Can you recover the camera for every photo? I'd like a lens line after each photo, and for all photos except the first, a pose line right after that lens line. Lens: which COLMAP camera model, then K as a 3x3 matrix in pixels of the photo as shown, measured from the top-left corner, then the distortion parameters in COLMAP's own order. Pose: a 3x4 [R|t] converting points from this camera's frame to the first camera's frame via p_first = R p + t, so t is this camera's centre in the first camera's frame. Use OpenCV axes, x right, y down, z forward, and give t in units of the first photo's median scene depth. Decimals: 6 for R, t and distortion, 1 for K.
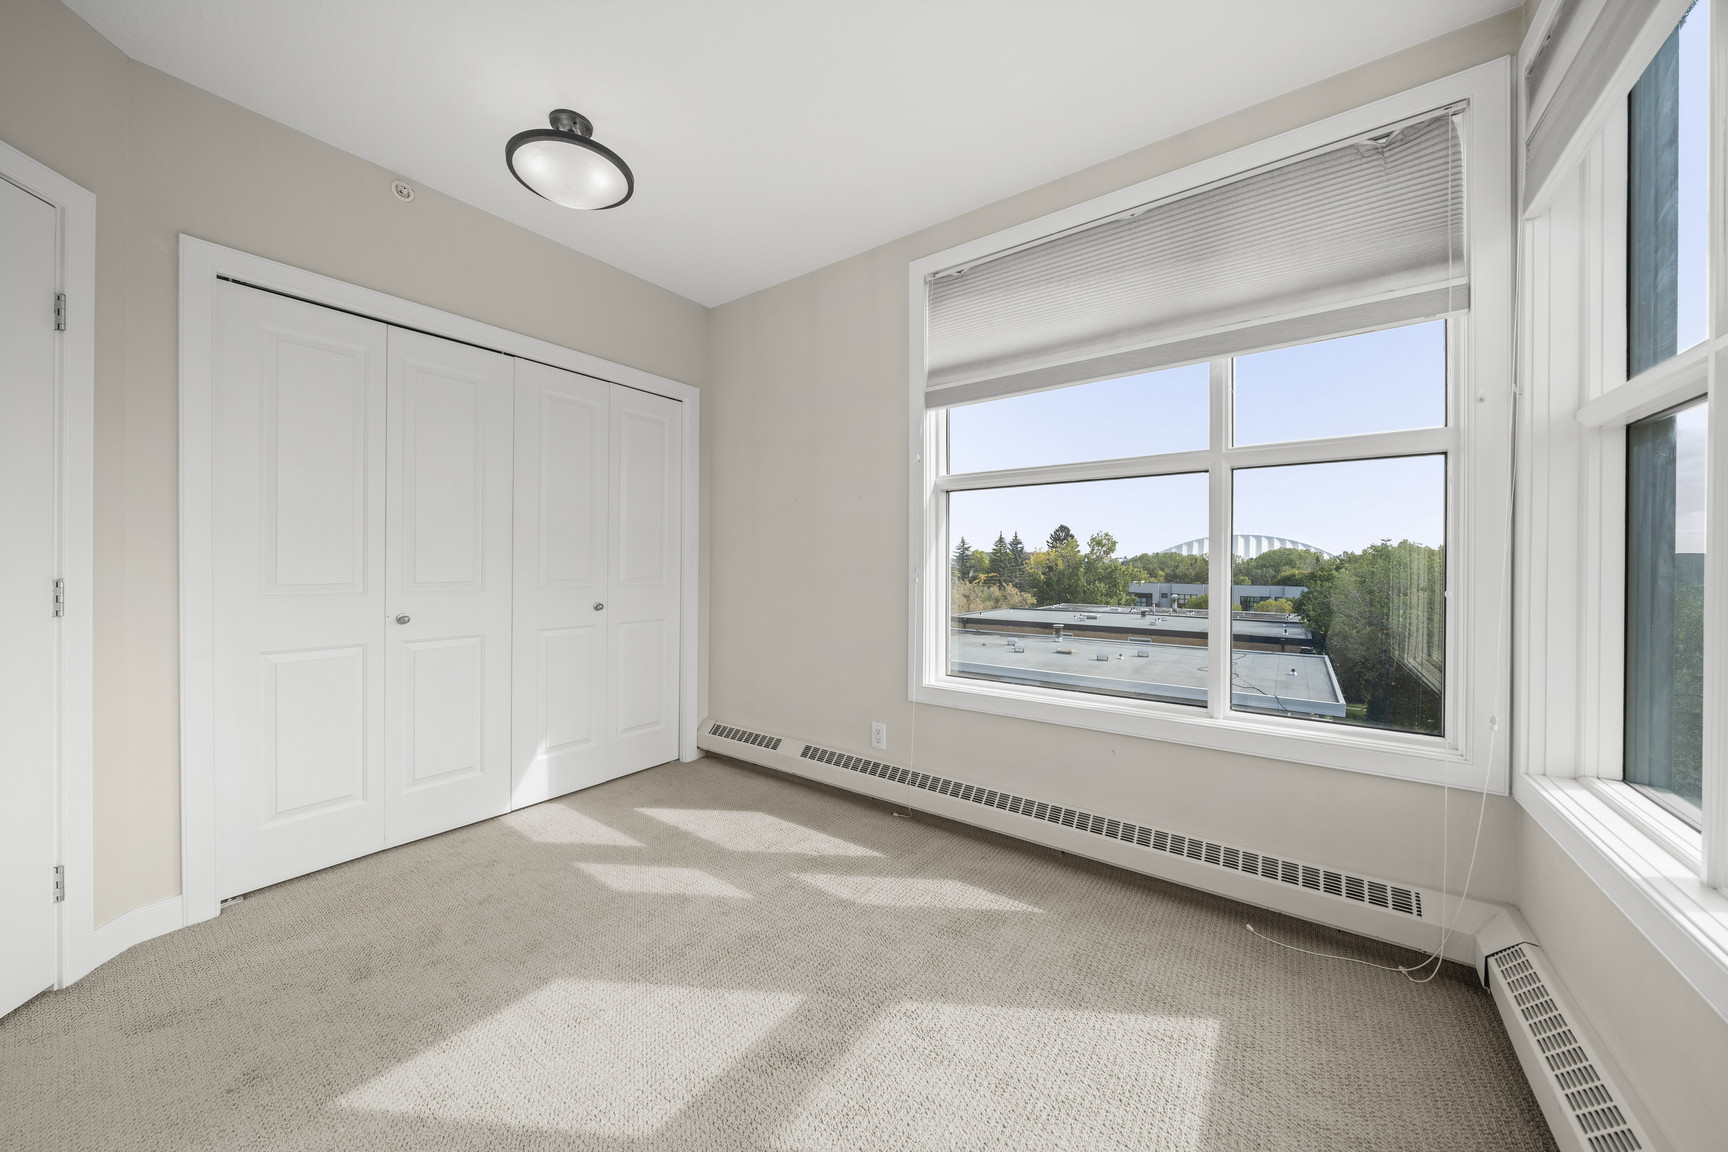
lens RADIAL K [[589.4, 0, 863.2], [0, 589.4, 568.6], [0, 0, 1]] dist [-0.008175, 0.000184]
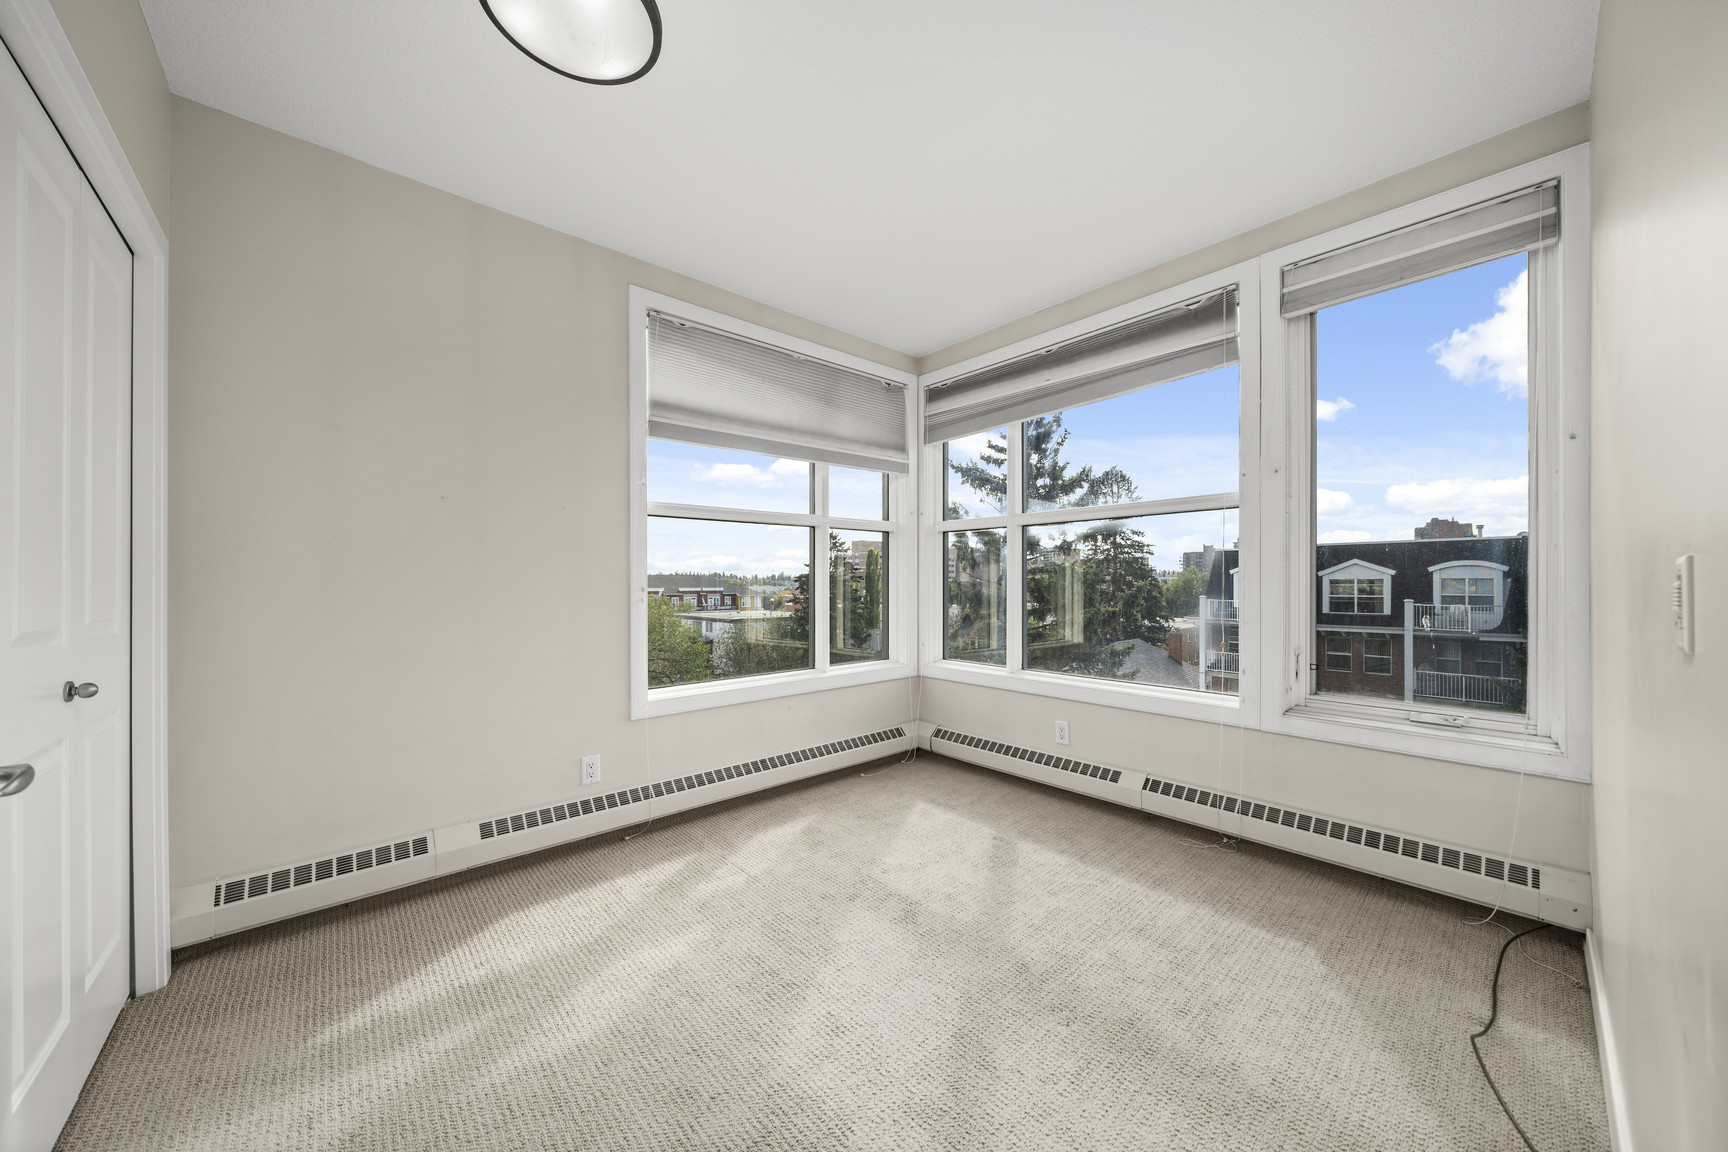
lens RADIAL K [[589.4, 0, 866.1], [0, 589.4, 579.8], [0, 0, 1]] dist [-0.008175, 0.000184]
pose [[0.219633, -0.005708, 0.975566, -1.029204], [0.007543, 0.999963, 0.004152, -0.020921], [-0.975554, 0.006446, 0.219667, 0.491670]]
